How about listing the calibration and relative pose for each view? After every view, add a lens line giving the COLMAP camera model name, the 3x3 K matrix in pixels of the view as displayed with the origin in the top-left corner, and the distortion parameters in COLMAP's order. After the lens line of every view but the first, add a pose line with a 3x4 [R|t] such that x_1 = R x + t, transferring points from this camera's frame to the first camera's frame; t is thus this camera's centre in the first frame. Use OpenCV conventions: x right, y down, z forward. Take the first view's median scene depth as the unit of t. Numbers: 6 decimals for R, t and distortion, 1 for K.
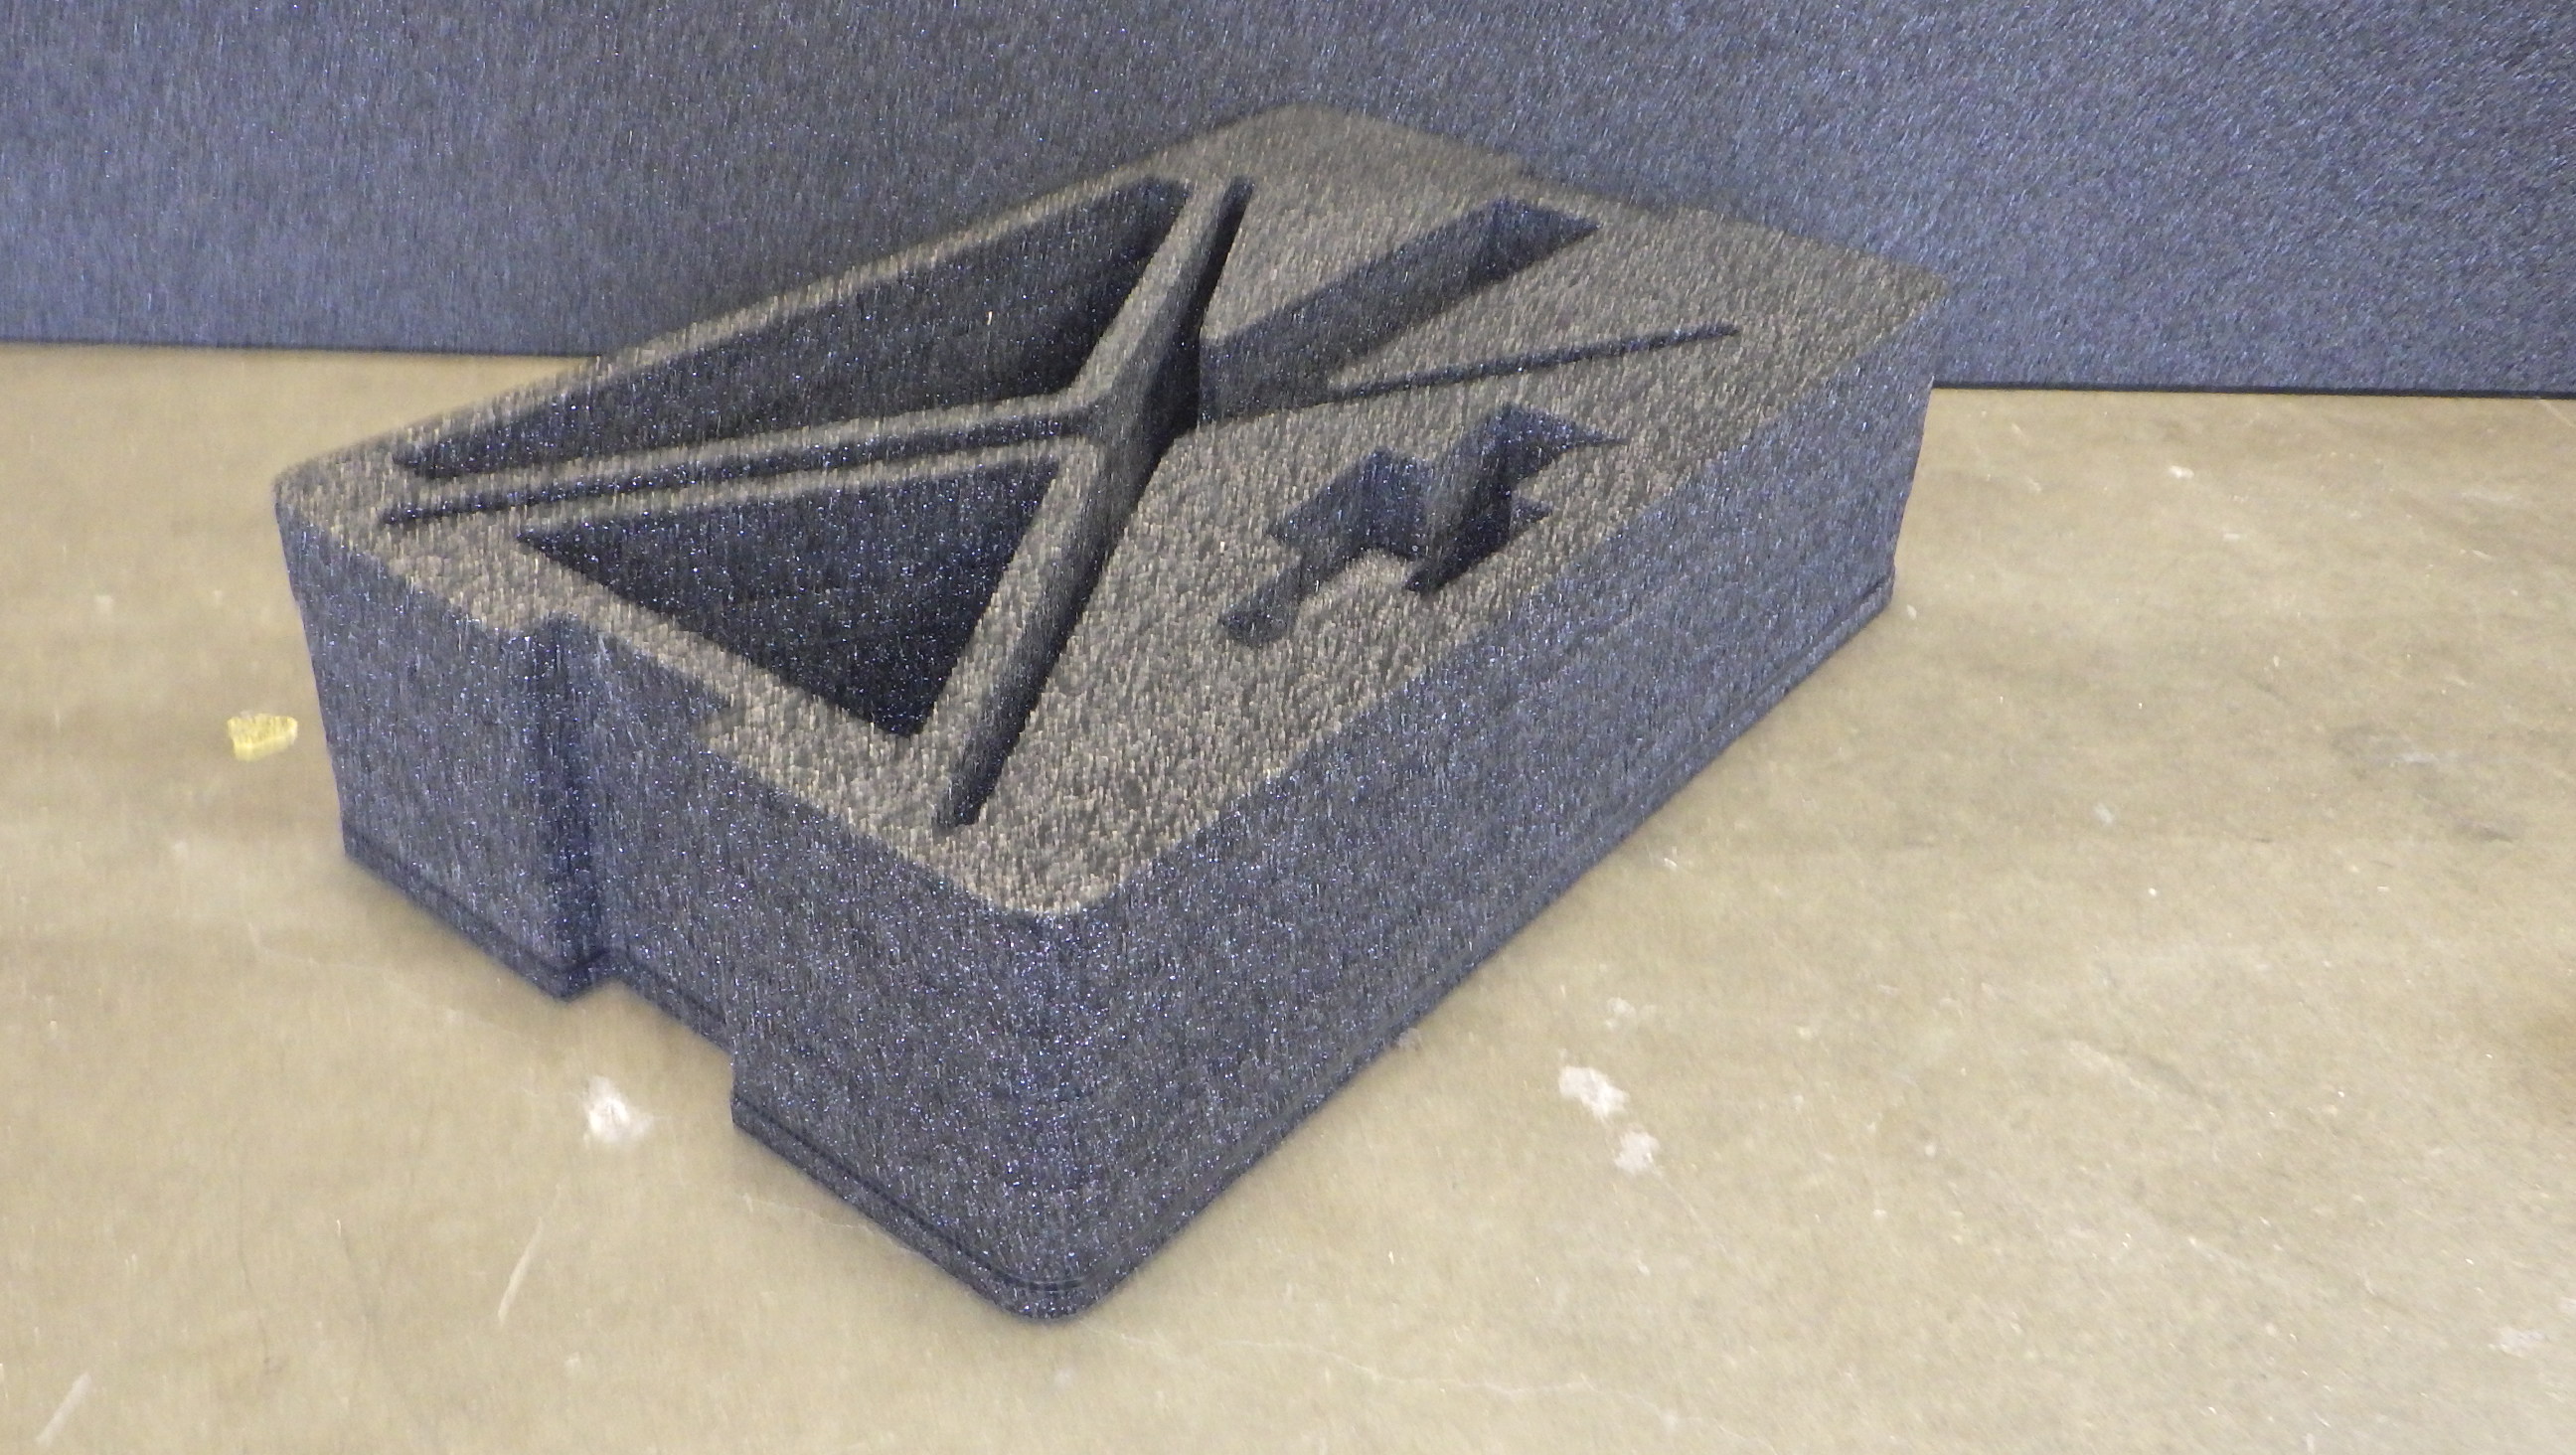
lens RADIAL K [[2149.9, 0, 1291.8], [0, 2149.9, 687.7], [0, 0, 1]] dist [0.000855, -0.003409]
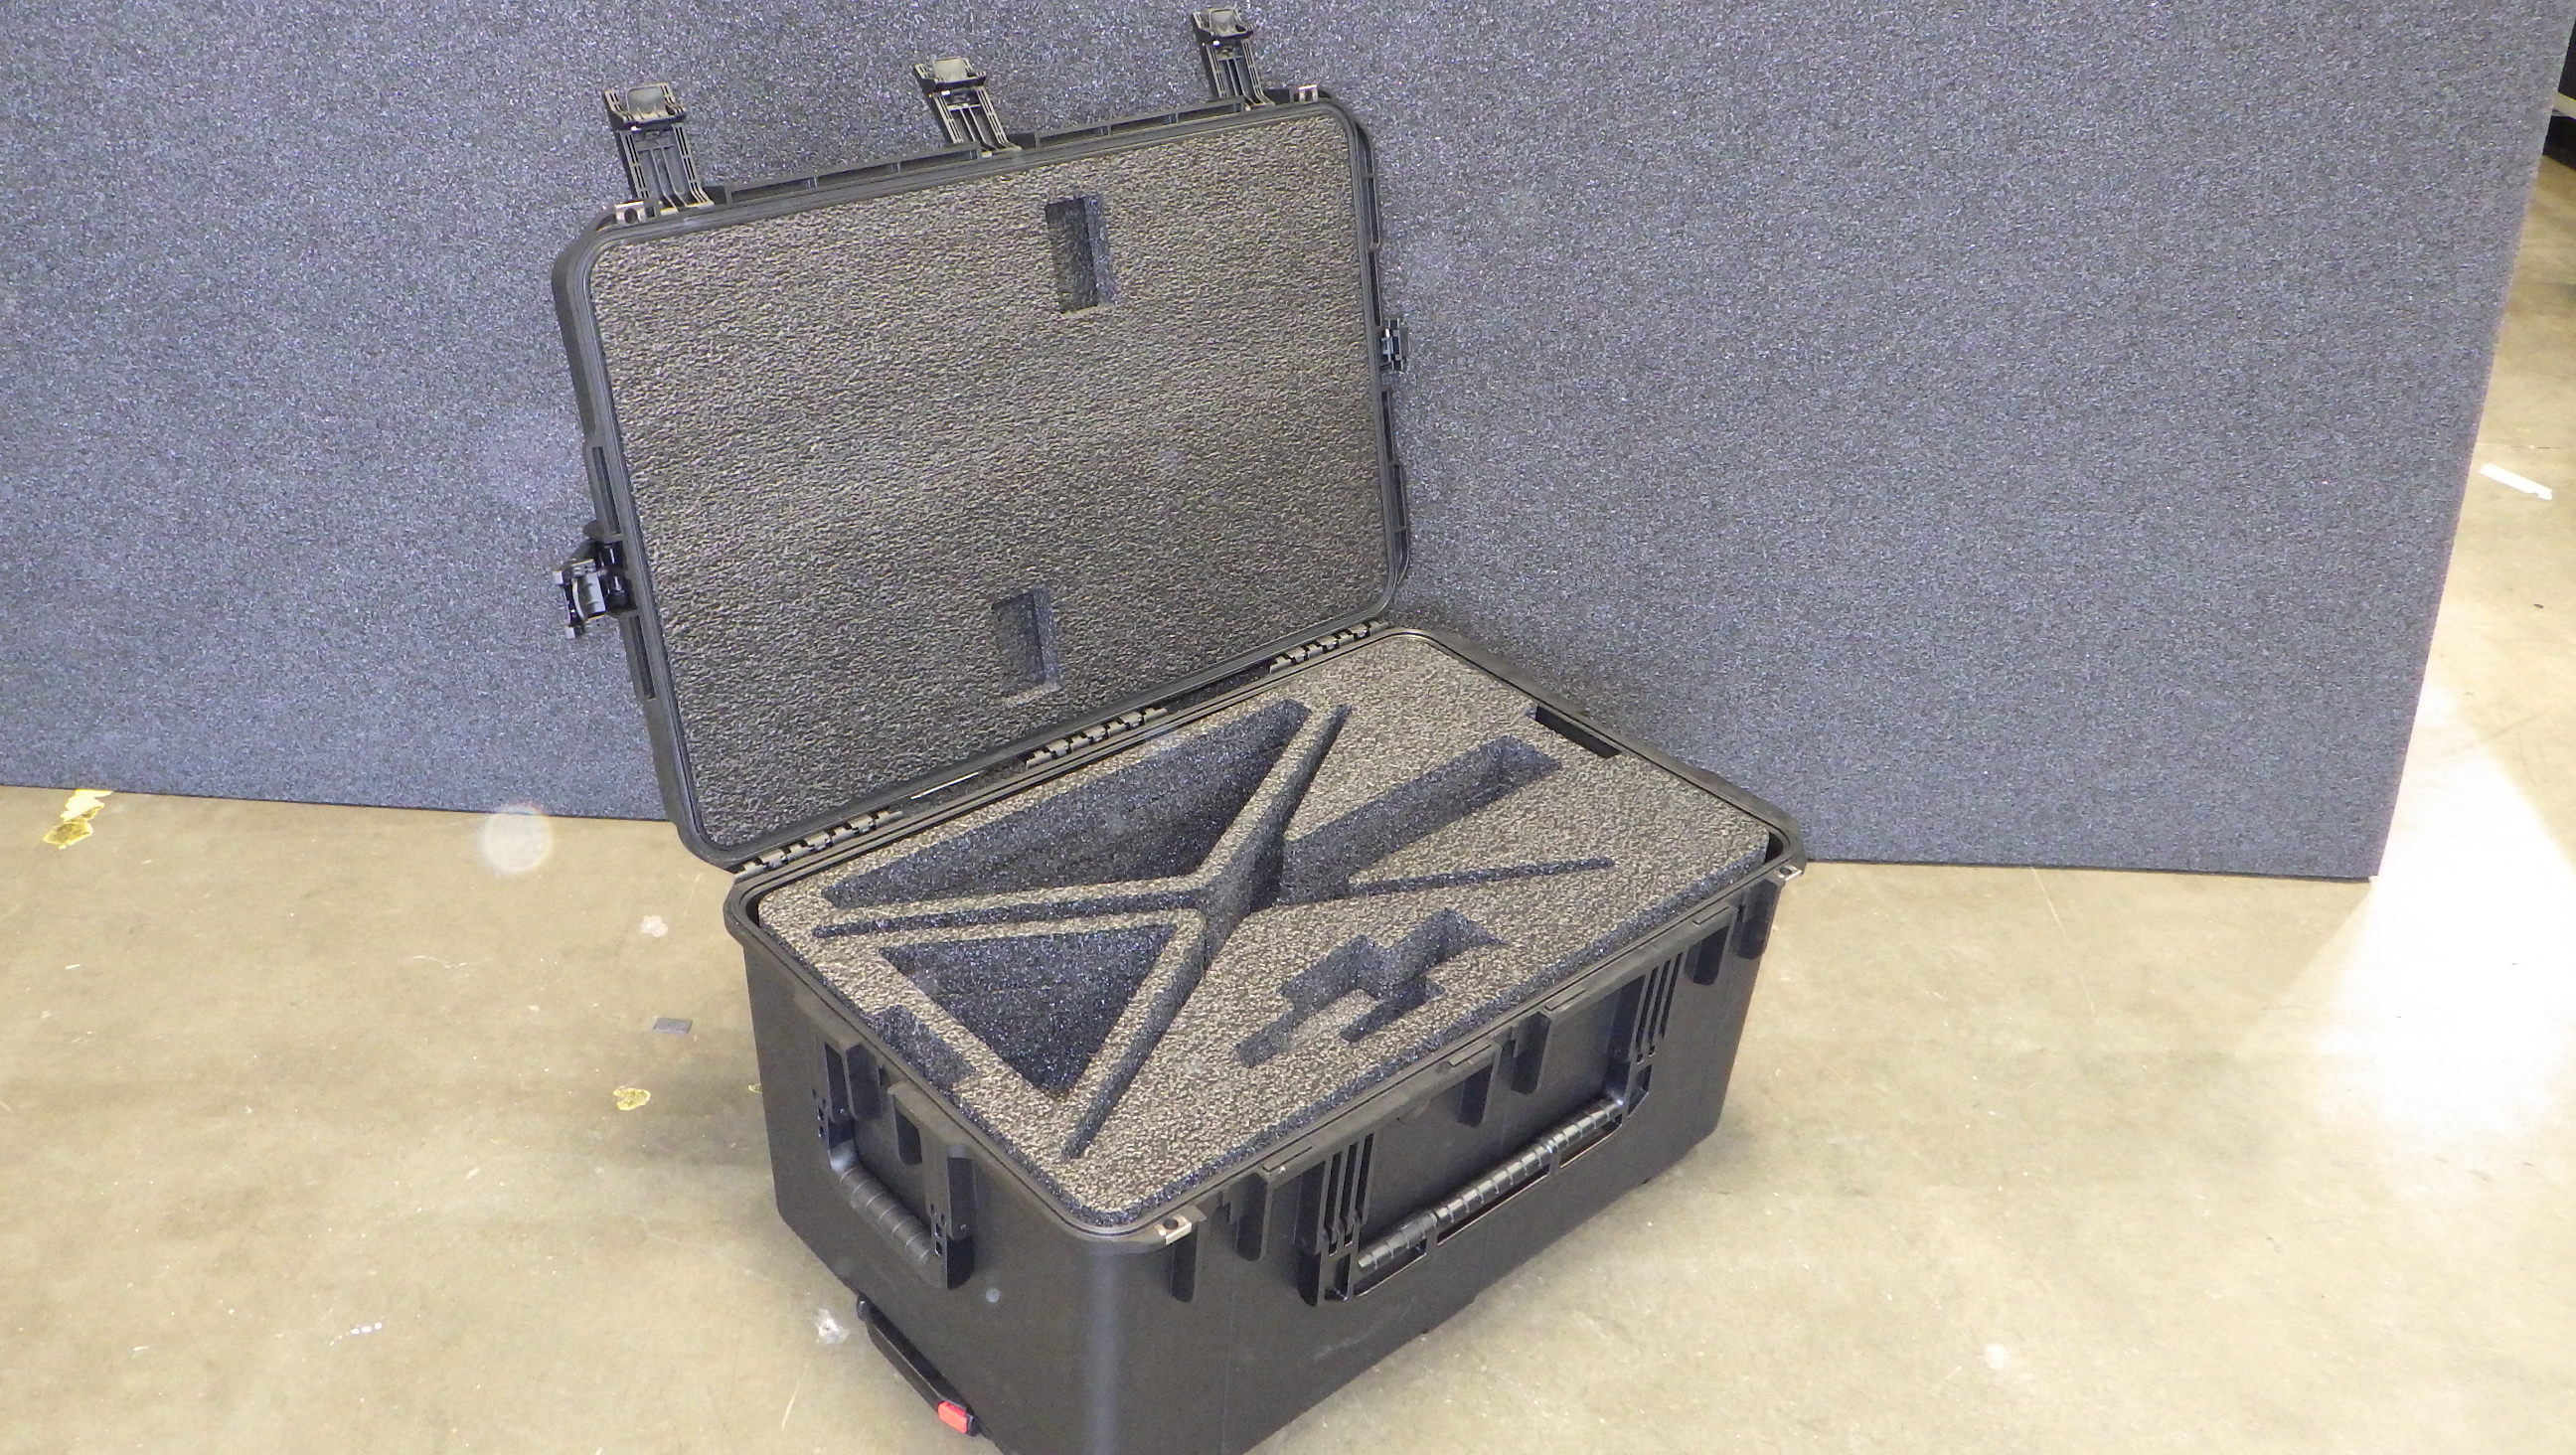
lens RADIAL K [[2149.9, 0, 1289.6], [0, 2149.9, 694.8], [0, 0, 1]] dist [0.000855, -0.003409]
pose [[0.999099, 0.025943, -0.033598, 0.143812], [-0.027431, 0.998628, -0.044614, -0.267910], [0.032395, 0.045496, 0.998439, -0.871294]]
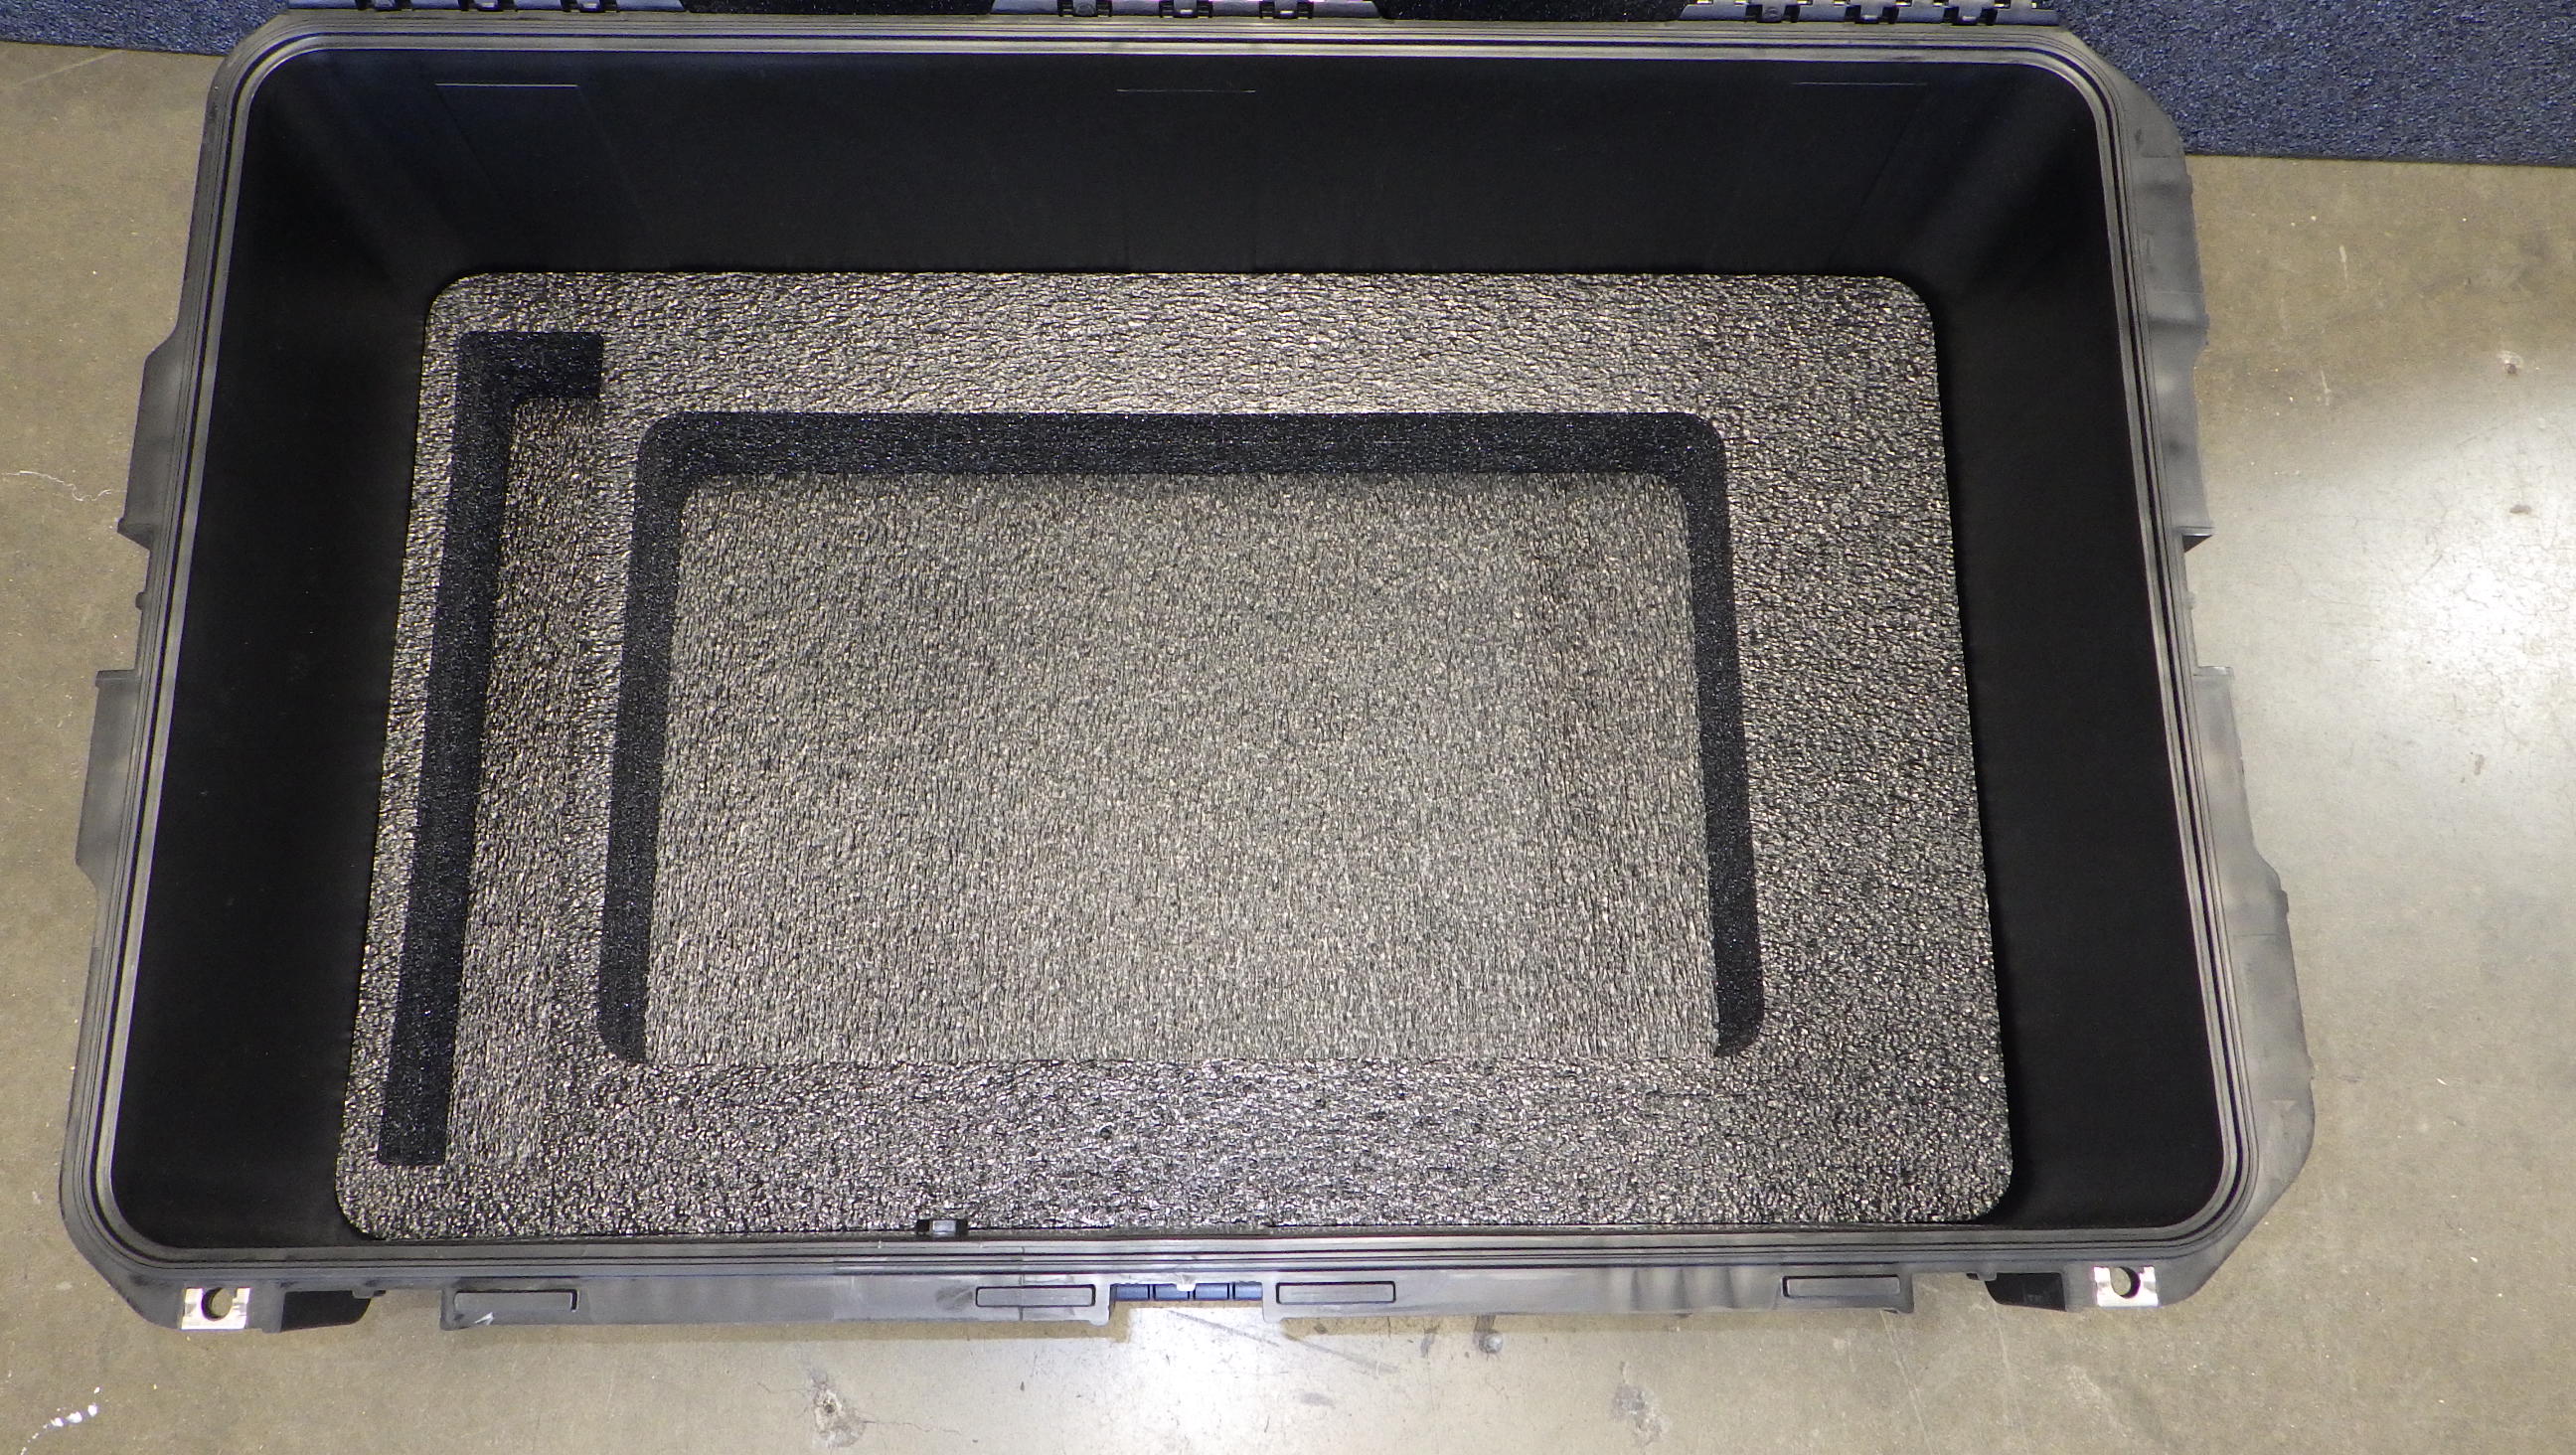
lens RADIAL K [[2149.9, 0, 1287.8], [0, 2149.9, 694.4], [0, 0, 1]] dist [0.000855, -0.003409]
pose [[0.995017, 0.088628, -0.045682, -0.030260], [-0.035319, 0.741737, 0.669760, -0.780084], [0.093244, -0.664809, 0.741171, 0.319492]]
